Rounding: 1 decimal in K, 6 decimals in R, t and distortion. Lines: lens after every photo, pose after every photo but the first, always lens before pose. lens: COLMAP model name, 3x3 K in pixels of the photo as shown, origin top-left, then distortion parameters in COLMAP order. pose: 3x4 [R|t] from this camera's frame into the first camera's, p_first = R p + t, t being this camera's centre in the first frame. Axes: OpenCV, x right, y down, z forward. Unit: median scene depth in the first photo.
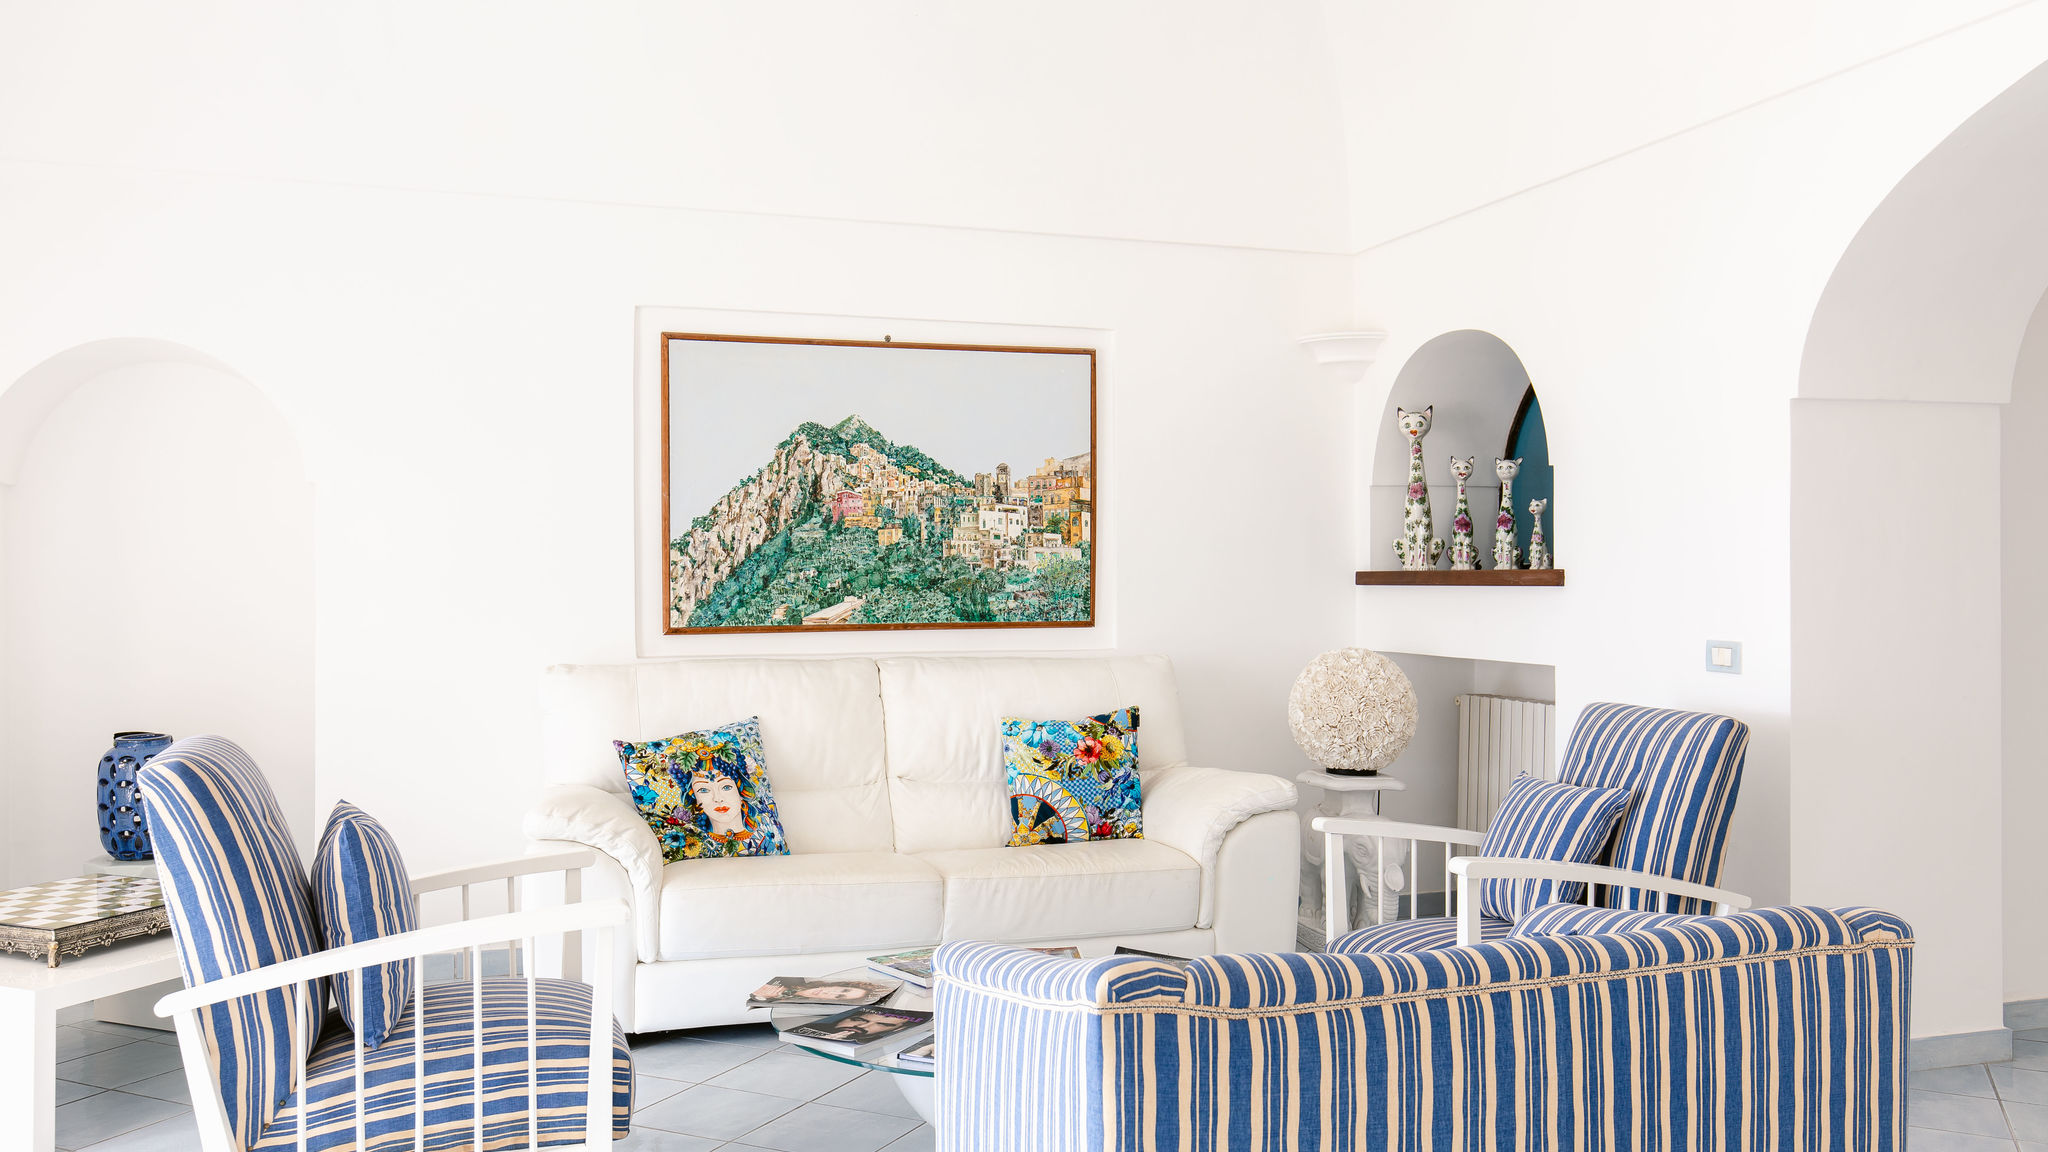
lens RADIAL K [[1798.1, 0, 1024.0], [0, 1798.1, 576.0], [0, 0, 1]] dist [0.002537, 0.000730]
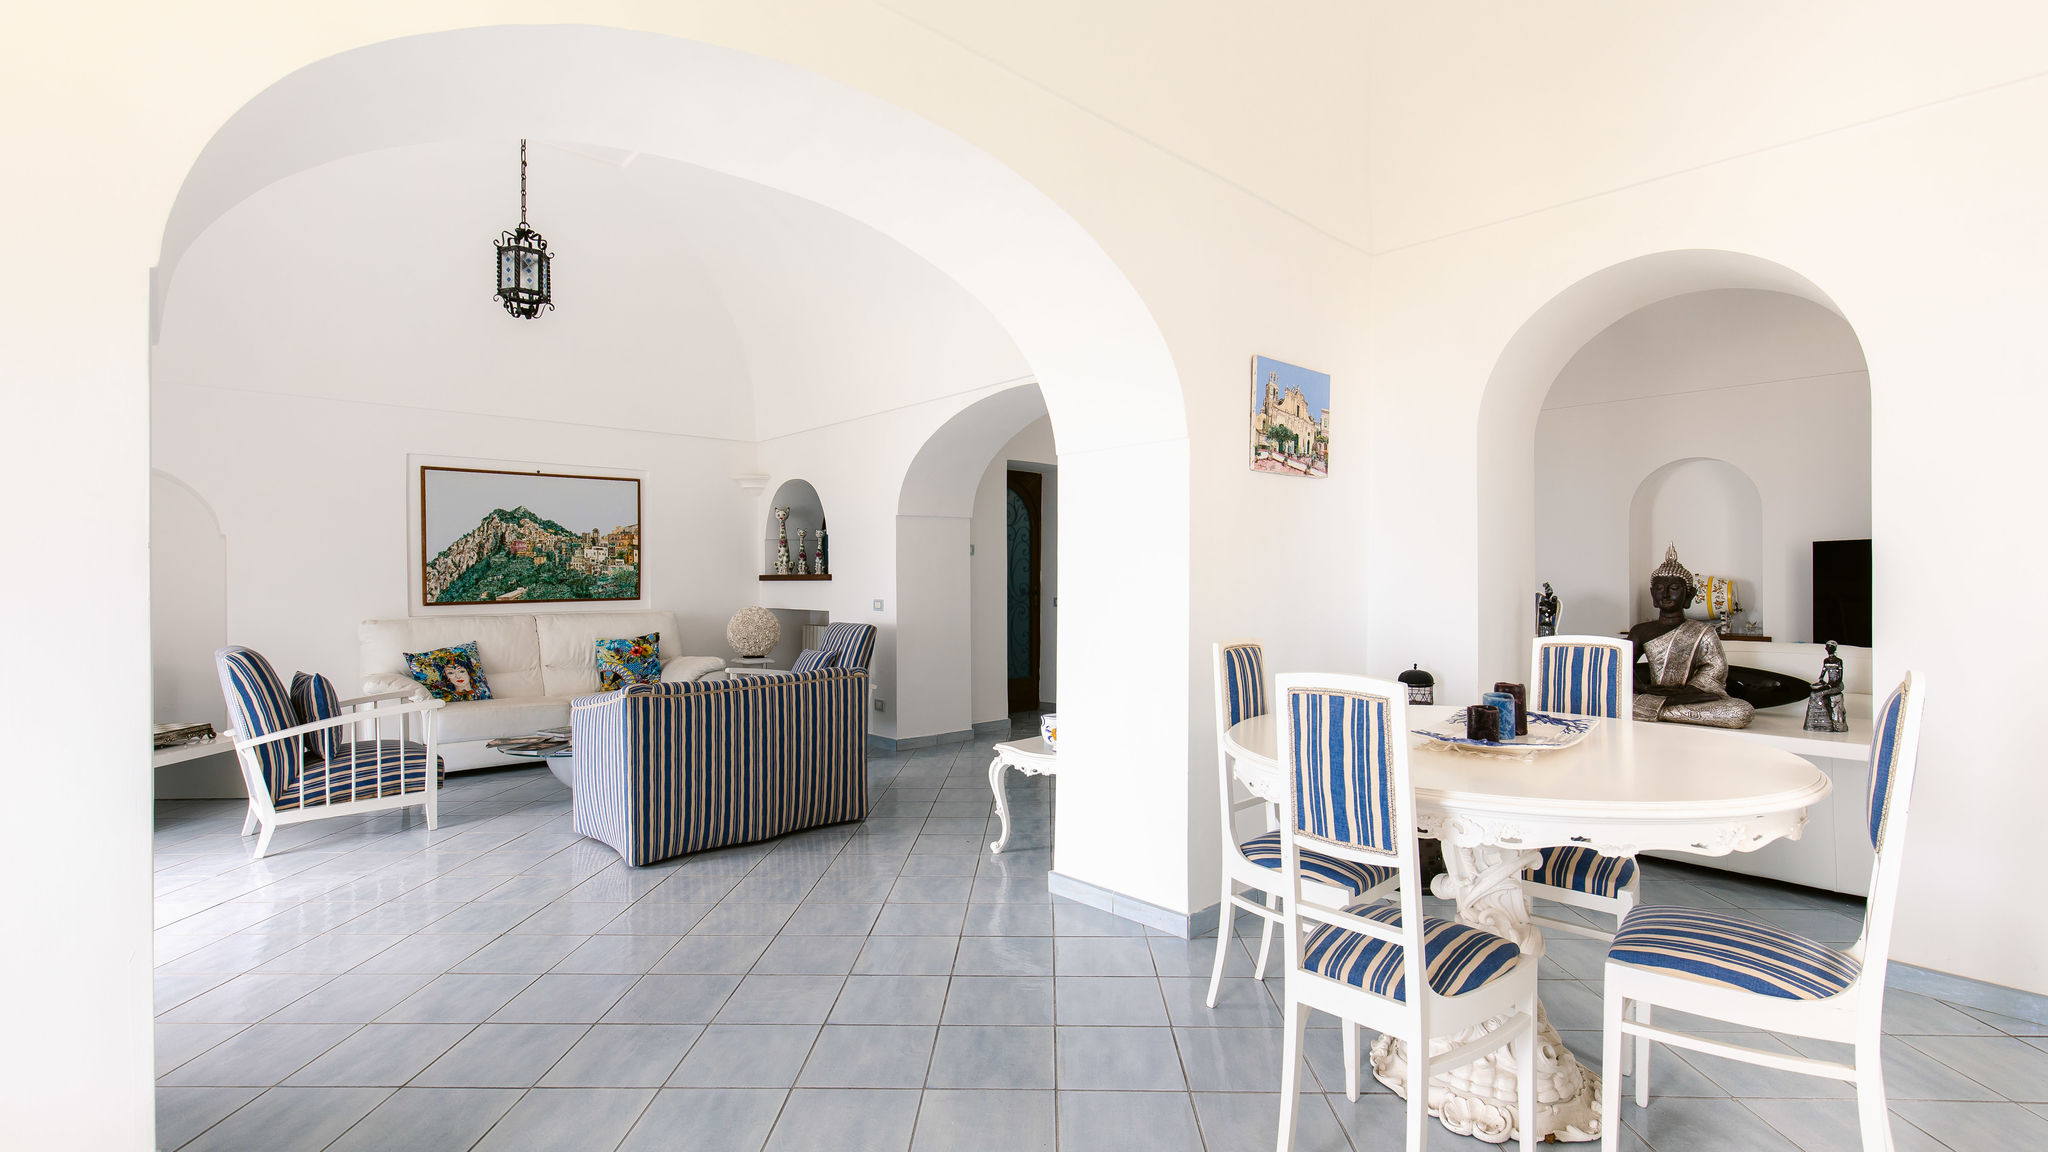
lens RADIAL K [[899.1, 0, 1024.0], [0, 899.1, 576.0], [0, 0, 1]] dist [-0.002662, -0.000177]
pose [[0.907678, -0.004870, 0.419638, 0.002959], [0.004995, 0.999987, 0.000801, -0.000572], [-0.419637, 0.001369, 0.907691, -0.284180]]
